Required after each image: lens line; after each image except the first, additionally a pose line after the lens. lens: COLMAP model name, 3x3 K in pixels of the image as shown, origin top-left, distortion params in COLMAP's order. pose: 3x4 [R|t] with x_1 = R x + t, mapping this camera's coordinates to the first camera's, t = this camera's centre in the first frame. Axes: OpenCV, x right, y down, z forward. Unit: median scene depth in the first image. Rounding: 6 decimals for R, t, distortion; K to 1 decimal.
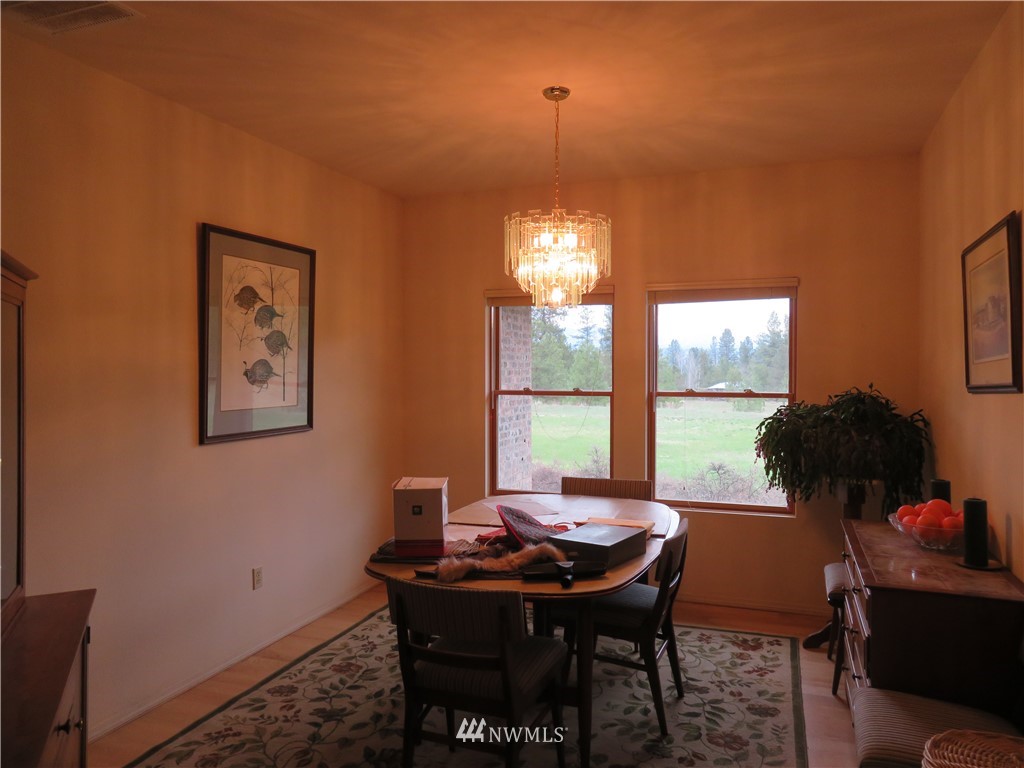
lens RADIAL K [[732.7, 0, 513.7], [0, 732.7, 381.5], [0, 0, 1]] dist [0.029724, 0.001070]
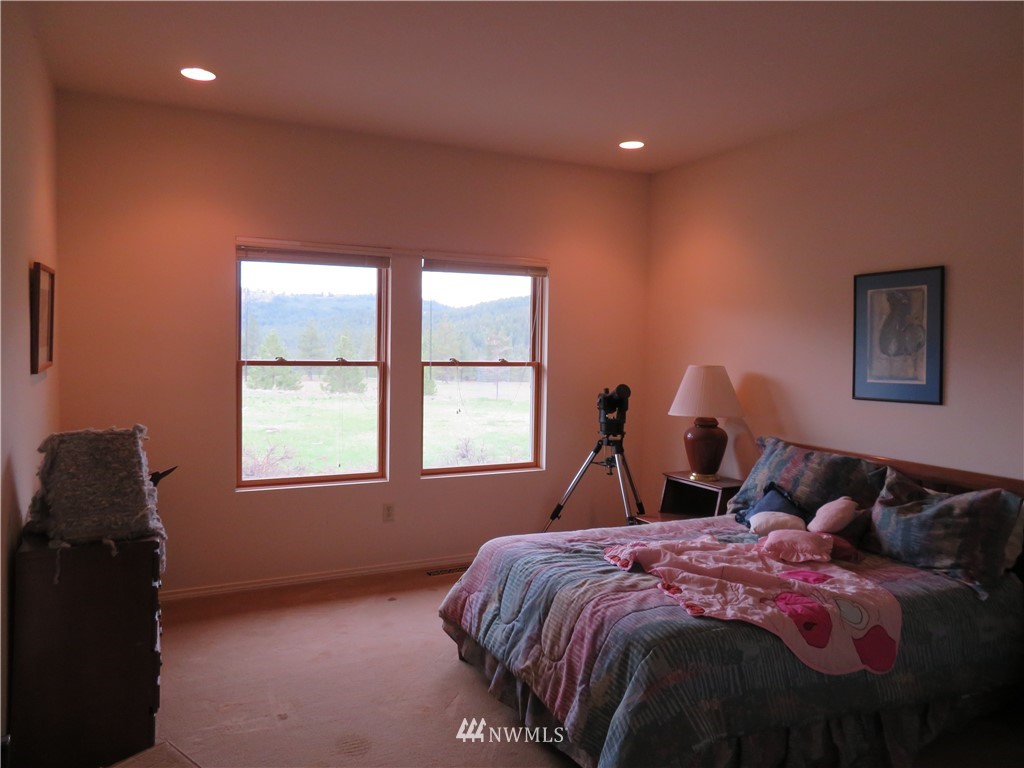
lens RADIAL K [[732.7, 0, 513.3], [0, 732.7, 382.6], [0, 0, 1]] dist [0.029724, 0.001070]
pose [[0.690209, -0.025993, 0.723143, -0.402635], [-0.007707, 0.999034, 0.043266, -0.000139], [-0.723569, -0.035436, 0.689342, 0.256405]]
